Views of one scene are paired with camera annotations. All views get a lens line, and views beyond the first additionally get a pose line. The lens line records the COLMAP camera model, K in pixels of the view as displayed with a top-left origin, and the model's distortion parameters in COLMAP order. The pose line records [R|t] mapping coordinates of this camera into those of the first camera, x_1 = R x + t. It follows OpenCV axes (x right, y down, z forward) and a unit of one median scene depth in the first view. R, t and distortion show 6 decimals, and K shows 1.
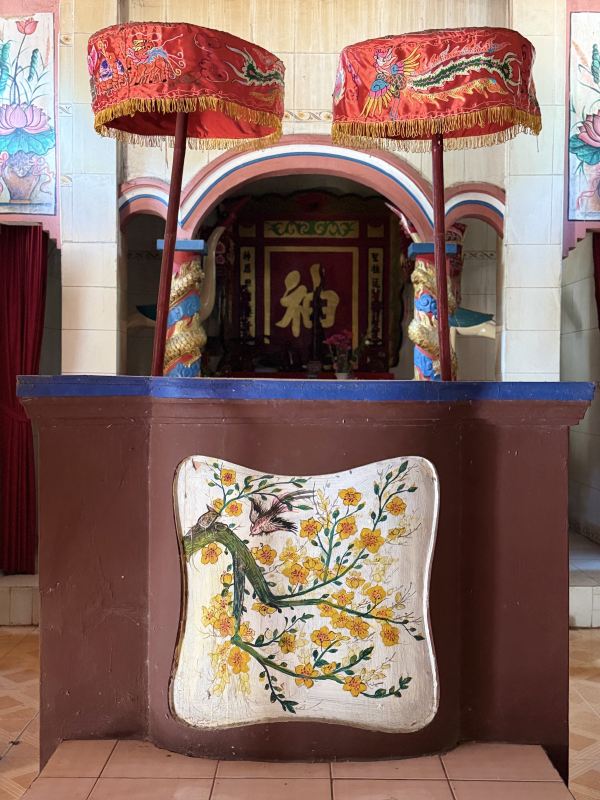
lens RADIAL K [[949.5, 0, 306.2], [0, 949.5, 396.2], [0, 0, 1]] dist [0.011640, 0.000000]
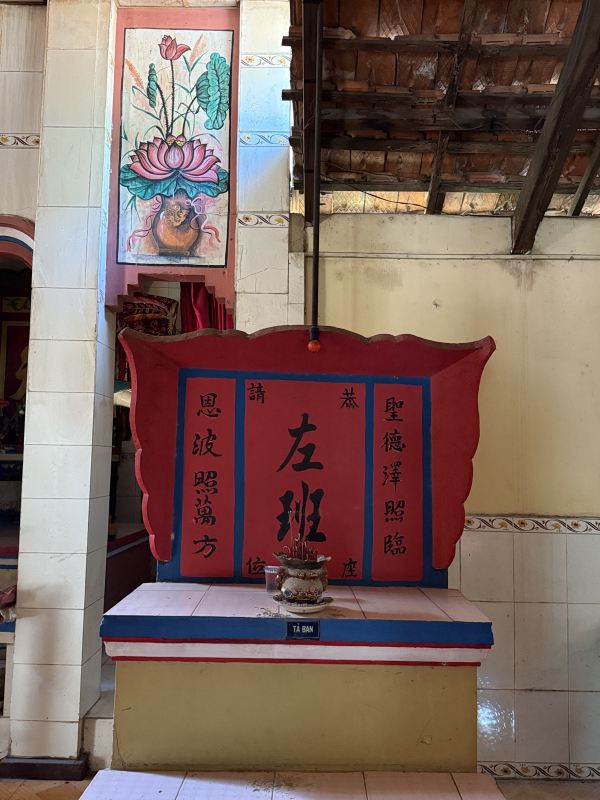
lens RADIAL K [[708.7, 0, 298.9], [0, 708.7, 402.9], [0, 0, 1]] dist [0.010072, -0.026932]
pose [[0.999652, 0.025982, -0.004616, 0.290028], [-0.026309, 0.994834, -0.098042, -0.002861], [0.002044, 0.098130, 0.995172, 0.253064]]
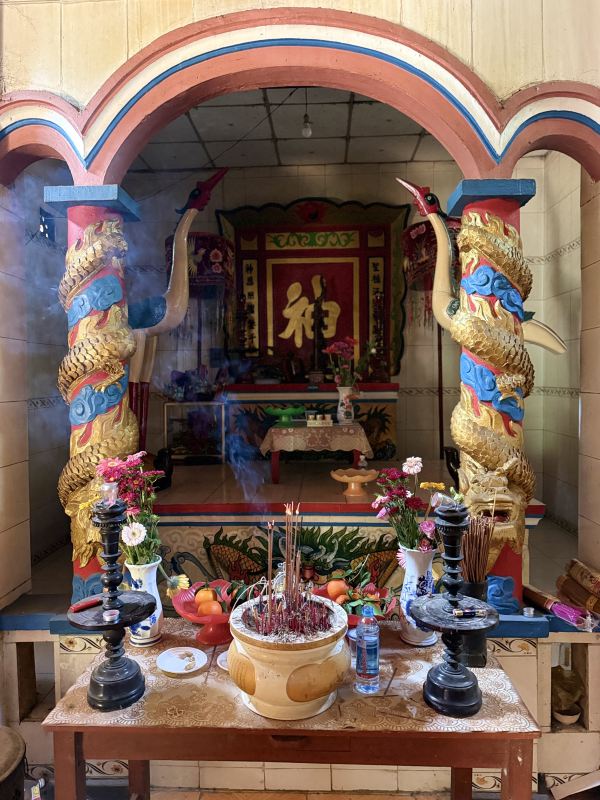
lens RADIAL K [[552.7, 0, 296.5], [0, 552.7, 408.5], [0, 0, 1]] dist [0.003024, -0.018964]
pose [[0.998866, -0.012539, -0.045922, 0.014052], [0.014326, 0.999145, 0.038792, -0.020593], [0.045396, -0.039405, 0.998192, 0.415350]]
